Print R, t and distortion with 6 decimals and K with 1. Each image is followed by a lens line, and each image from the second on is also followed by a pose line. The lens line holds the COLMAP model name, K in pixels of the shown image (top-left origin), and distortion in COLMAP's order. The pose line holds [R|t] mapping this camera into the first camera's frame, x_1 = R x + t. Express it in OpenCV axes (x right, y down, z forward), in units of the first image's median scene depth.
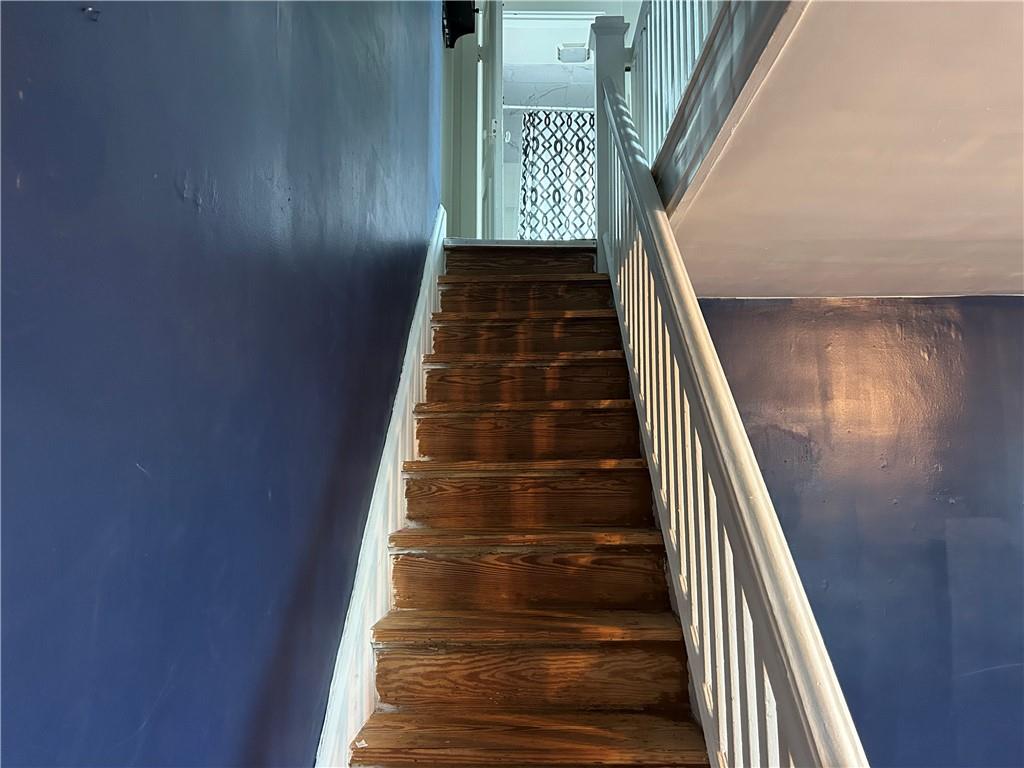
lens RADIAL K [[767.4, 0, 512.6], [0, 767.4, 384.4], [0, 0, 1]] dist [0.012394, 0.001174]
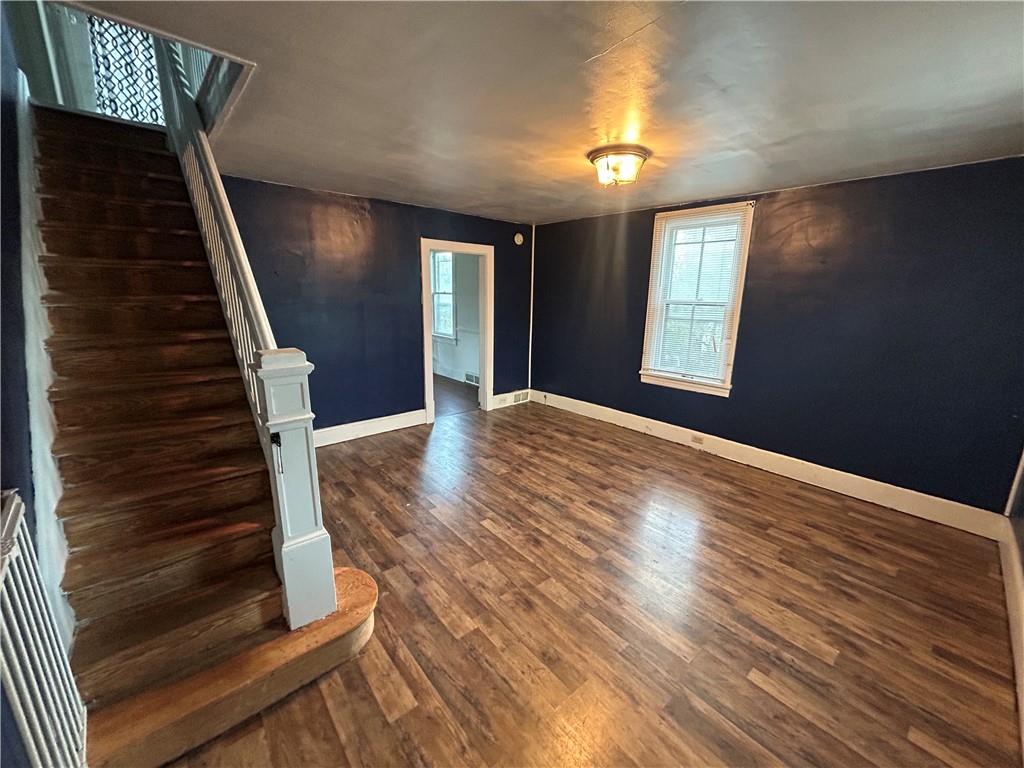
lens RADIAL K [[409.1, 0, 511.3], [0, 409.1, 380.0], [0, 0, 1]] dist [0.006612, -0.001419]
pose [[0.738623, -0.137314, 0.659985, -0.003753], [-0.102515, 0.944768, 0.311294, -0.030125], [-0.666278, -0.297588, 0.683751, -0.392338]]
